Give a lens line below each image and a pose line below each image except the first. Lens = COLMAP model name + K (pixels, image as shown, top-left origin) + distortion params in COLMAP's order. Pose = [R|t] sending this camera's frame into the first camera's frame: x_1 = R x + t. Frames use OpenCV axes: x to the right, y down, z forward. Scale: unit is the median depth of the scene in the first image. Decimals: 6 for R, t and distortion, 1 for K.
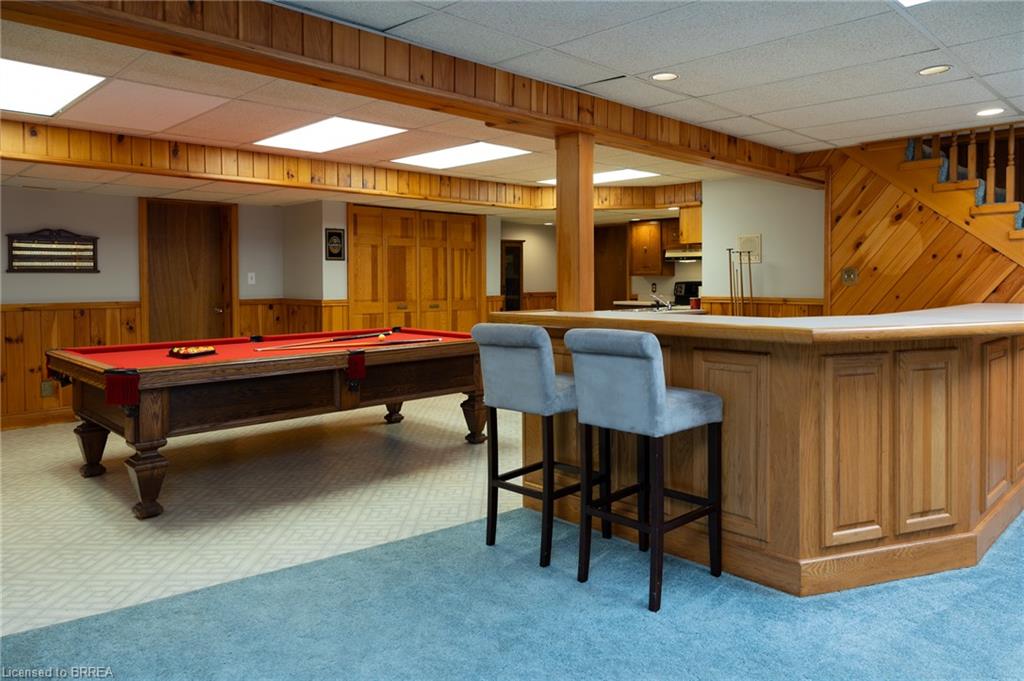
lens RADIAL K [[749.2, 0, 512.0], [0, 749.2, 340.5], [0, 0, 1]] dist [0.000554, -0.000264]
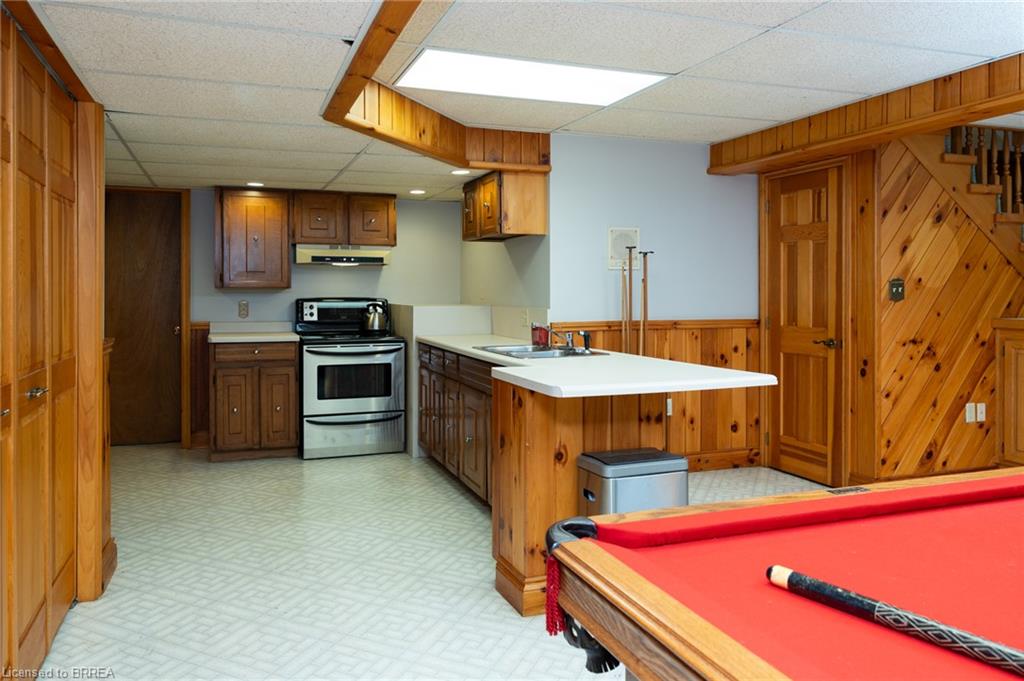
lens RADIAL K [[749.2, 0, 512.0], [0, 749.2, 340.5], [0, 0, 1]] dist [0.000554, -0.000264]
pose [[0.440343, -0.051016, 0.896379, -0.432530], [0.073545, 0.997079, 0.020618, -0.078964], [-0.894812, 0.056845, 0.442809, 1.030804]]
